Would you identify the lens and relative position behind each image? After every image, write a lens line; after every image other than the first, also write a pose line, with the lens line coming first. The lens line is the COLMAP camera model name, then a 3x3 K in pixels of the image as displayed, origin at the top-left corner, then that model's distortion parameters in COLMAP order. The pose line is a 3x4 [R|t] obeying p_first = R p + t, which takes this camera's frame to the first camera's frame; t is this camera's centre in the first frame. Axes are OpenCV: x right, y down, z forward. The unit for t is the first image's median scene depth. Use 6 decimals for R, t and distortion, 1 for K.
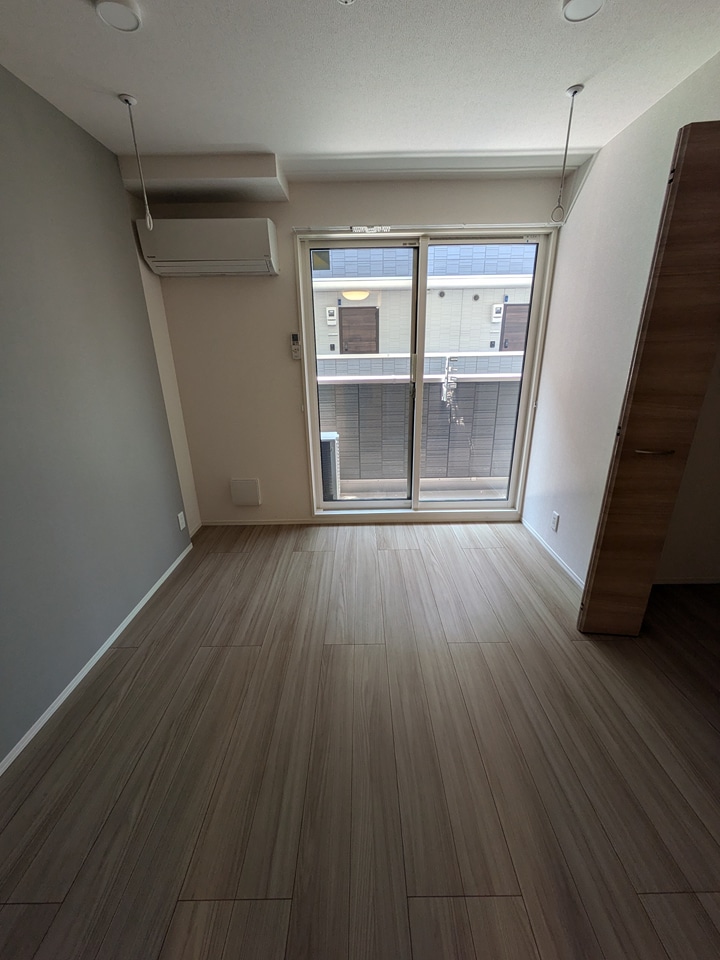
lens RADIAL K [[382.2, 0, 363.5], [0, 382.2, 480.4], [0, 0, 1]] dist [-0.006177, 0.006815]
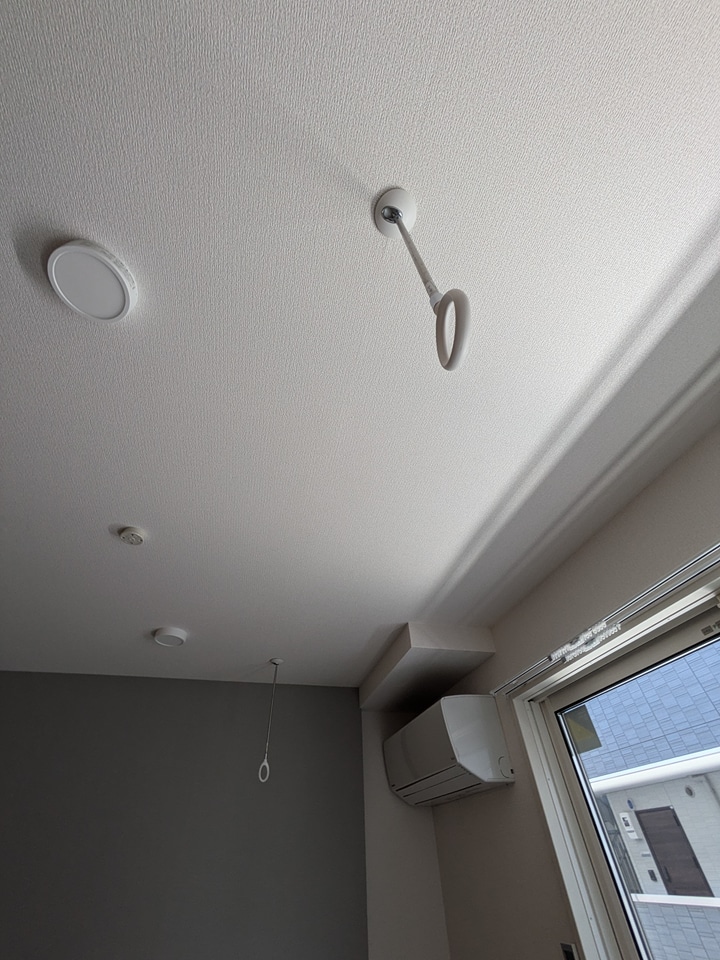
lens RADIAL K [[382.2, 0, 363.5], [0, 382.2, 480.4], [0, 0, 1]] dist [-0.006177, 0.006815]
pose [[0.254914, -0.684811, -0.682680, 2.655188], [-0.295603, 0.617016, -0.729321, -0.275407], [0.920672, 0.387717, -0.045147, 0.482801]]
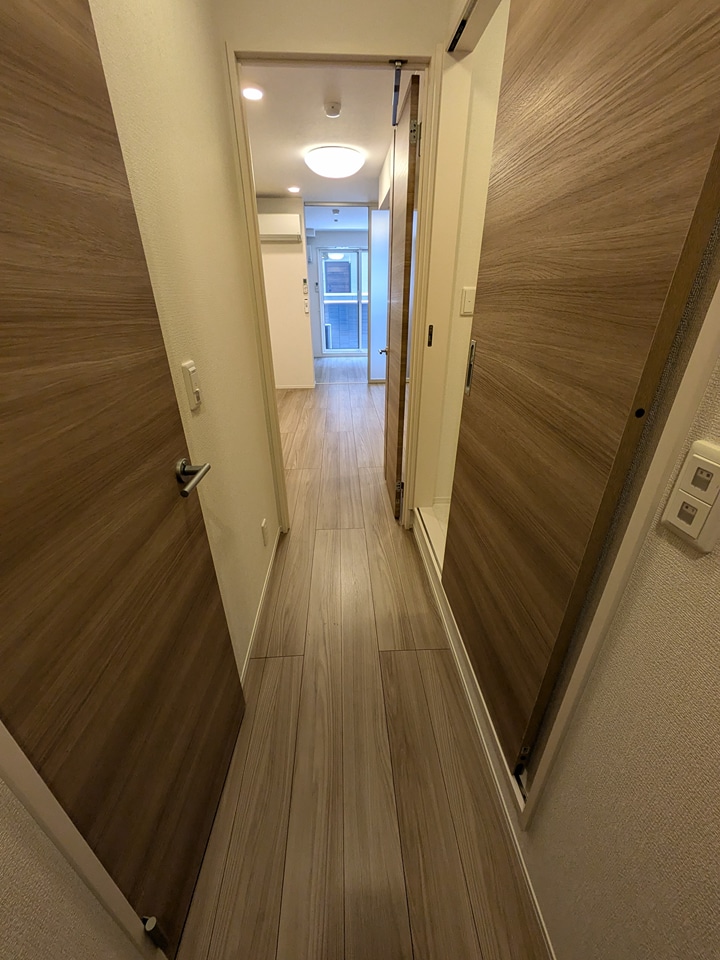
lens RADIAL K [[382.2, 0, 363.5], [0, 382.2, 480.4], [0, 0, 1]] dist [-0.006177, 0.006815]
pose [[0.998711, -0.012479, 0.049201, 0.015002], [0.006046, 0.991654, 0.128787, 0.610886], [-0.050397, -0.128324, 0.990451, -1.744751]]
